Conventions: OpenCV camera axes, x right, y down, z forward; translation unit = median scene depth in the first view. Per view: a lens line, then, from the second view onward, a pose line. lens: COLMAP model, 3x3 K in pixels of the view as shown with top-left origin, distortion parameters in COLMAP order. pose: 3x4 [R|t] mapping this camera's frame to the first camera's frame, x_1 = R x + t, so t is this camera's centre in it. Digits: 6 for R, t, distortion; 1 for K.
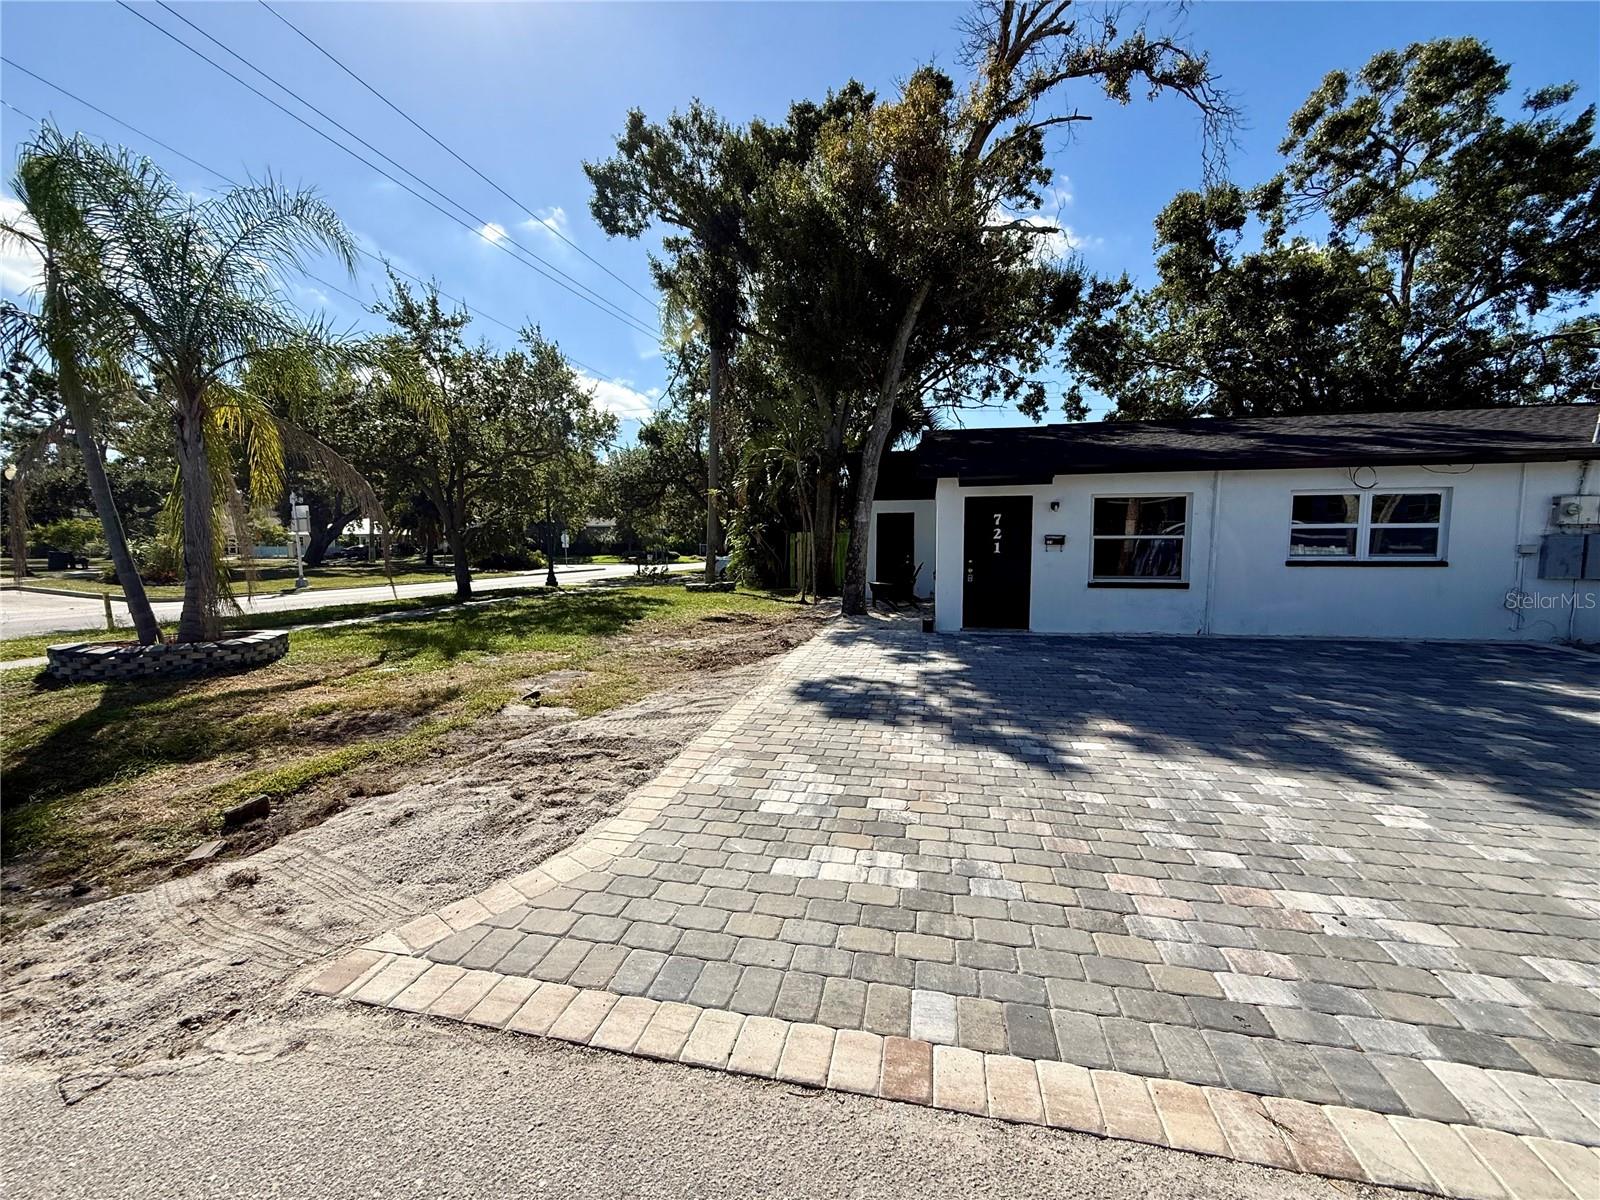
lens RADIAL K [[634.2, 0, 801.5], [0, 634.2, 599.6], [0, 0, 1]] dist [0.000010, 0.000522]
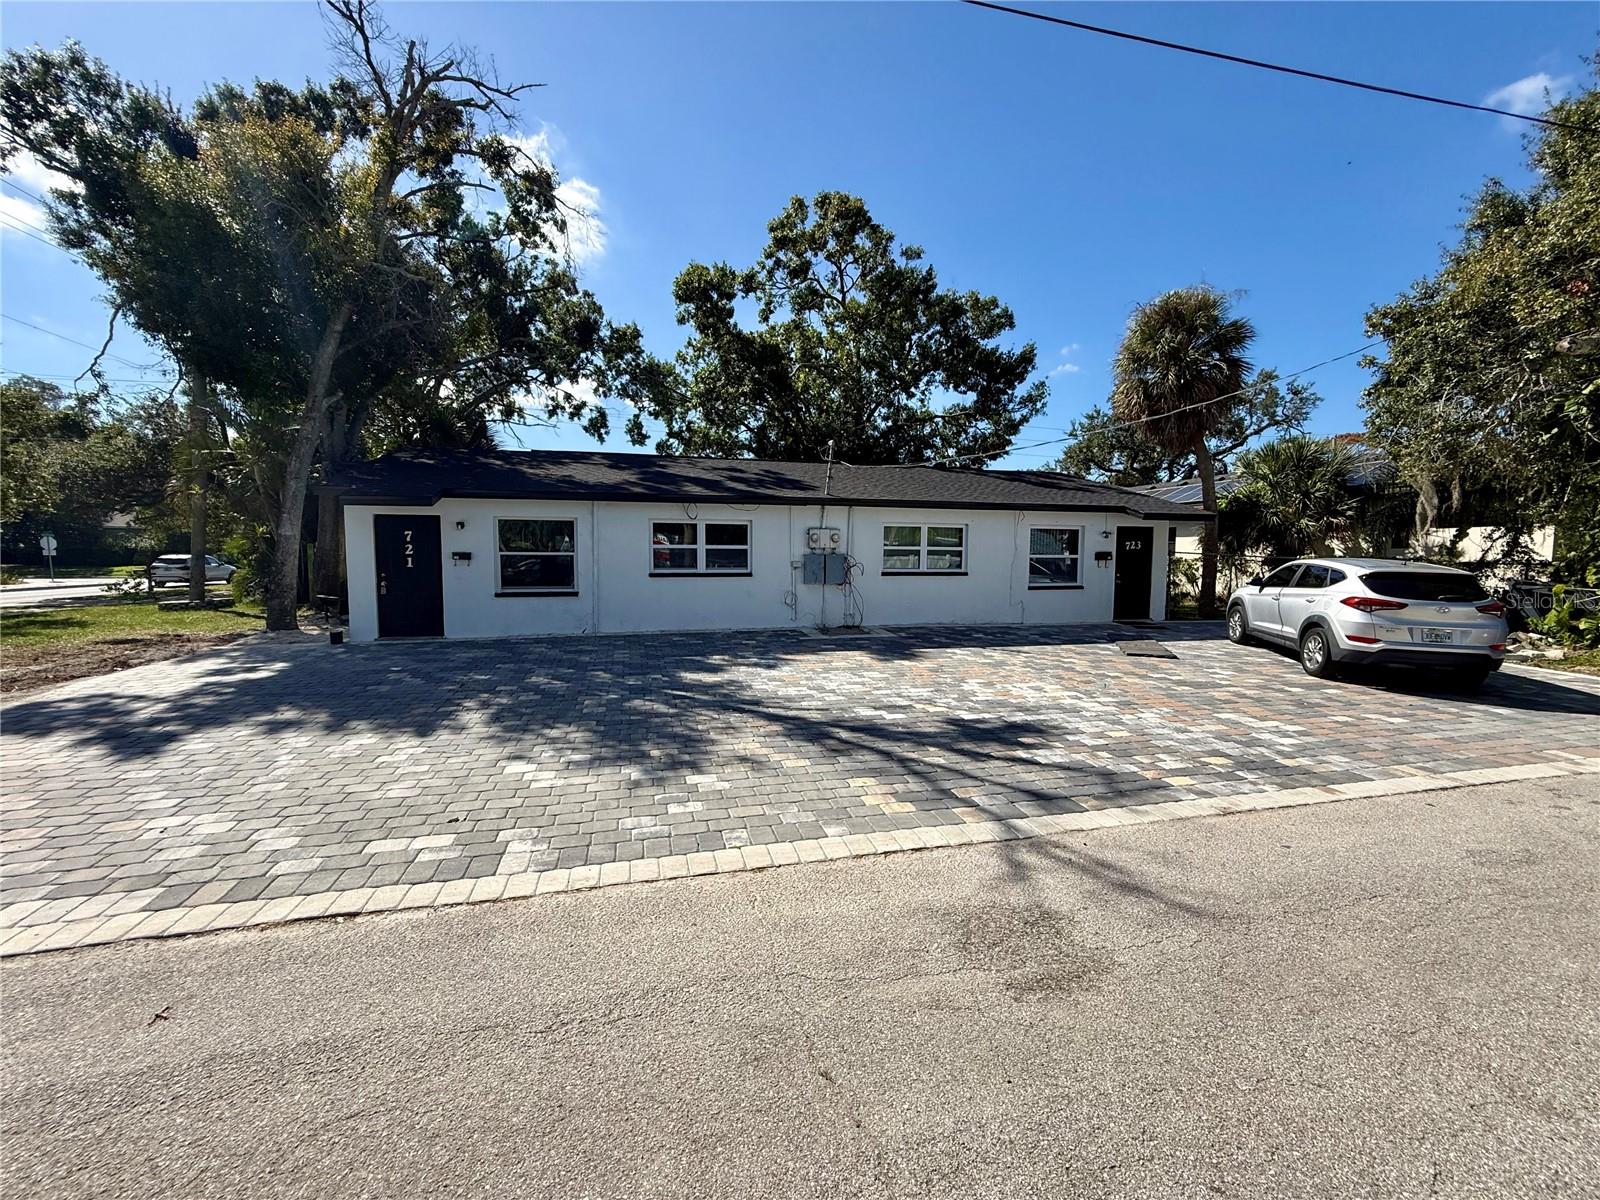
lens RADIAL K [[634.2, 0, 794.2], [0, 634.2, 599.1], [0, 0, 1]] dist [0.000010, 0.000522]
pose [[0.895671, -0.024984, 0.444015, 0.298636], [0.031608, 0.999472, -0.007522, 0.007101], [-0.443592, 0.020772, 0.895988, -0.187283]]
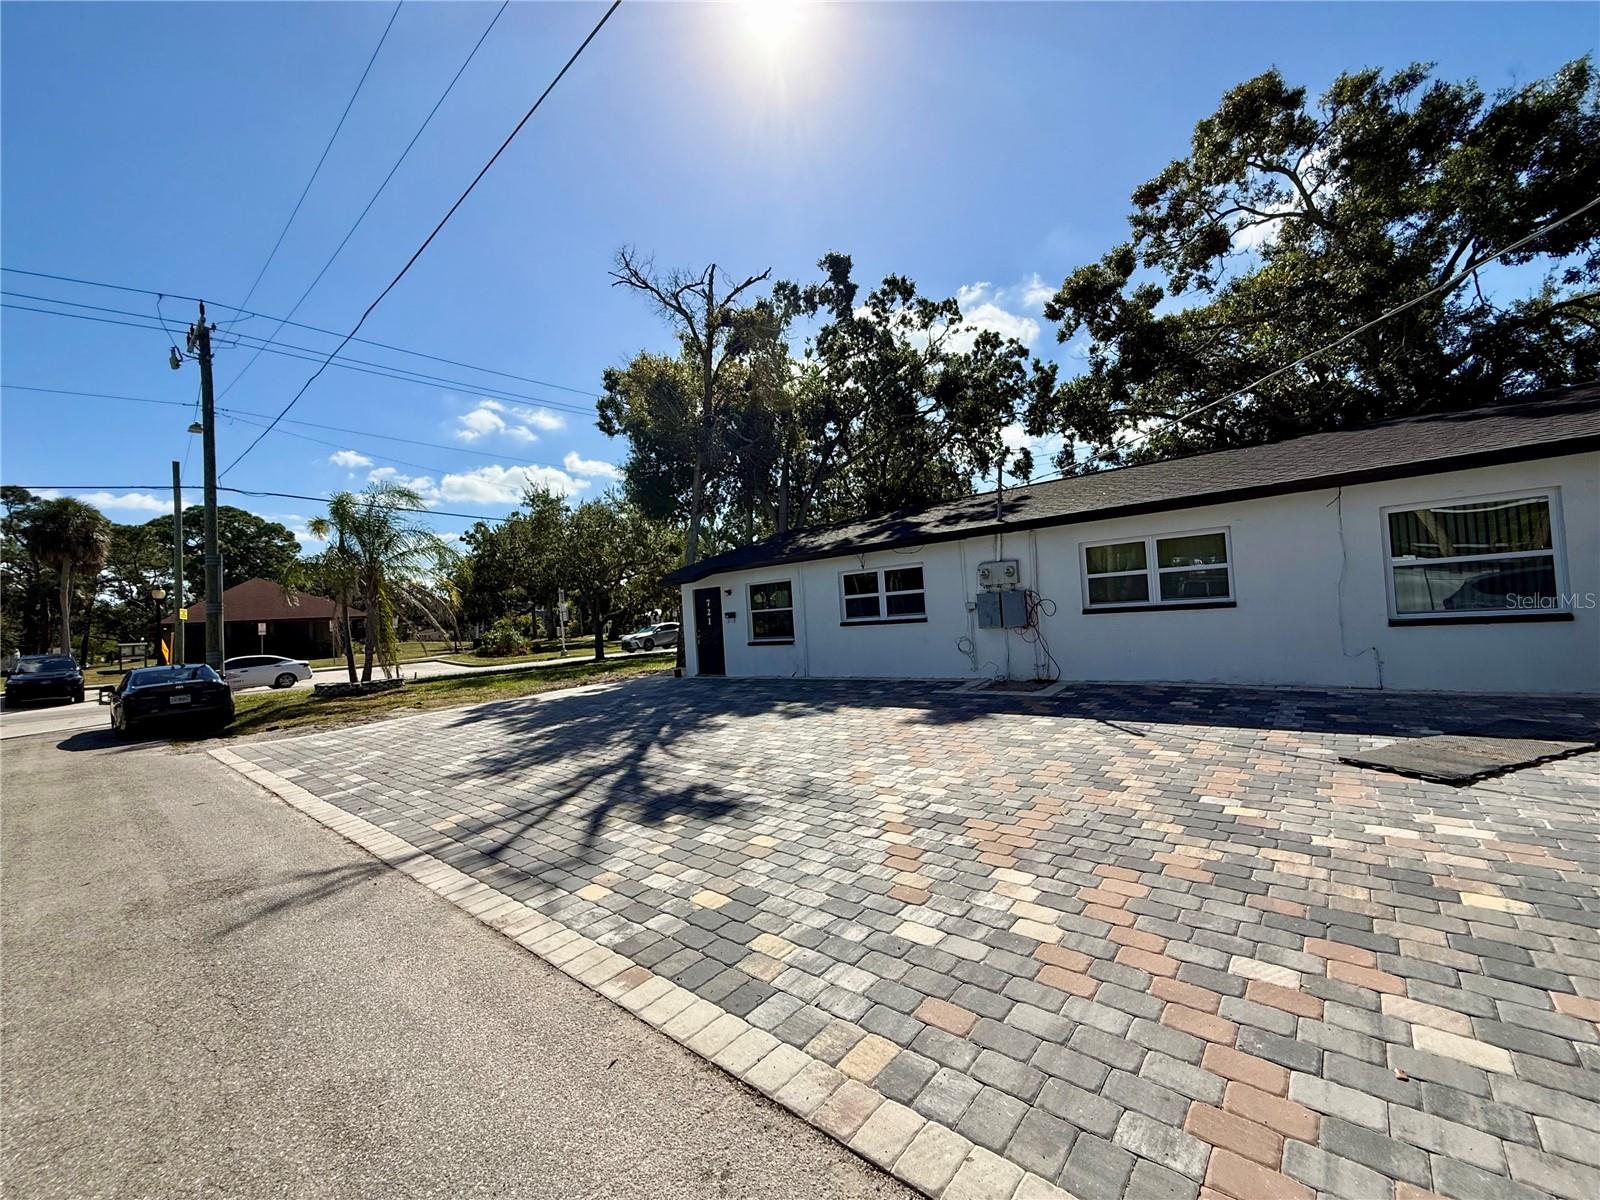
lens RADIAL K [[634.2, 0, 796.9], [0, 634.2, 602.7], [0, 0, 1]] dist [0.000010, 0.000522]
pose [[0.875205, -0.065635, -0.479279, 0.886358], [0.023706, 0.995381, -0.093025, 0.014726], [0.483171, 0.070055, 0.872719, -0.170897]]
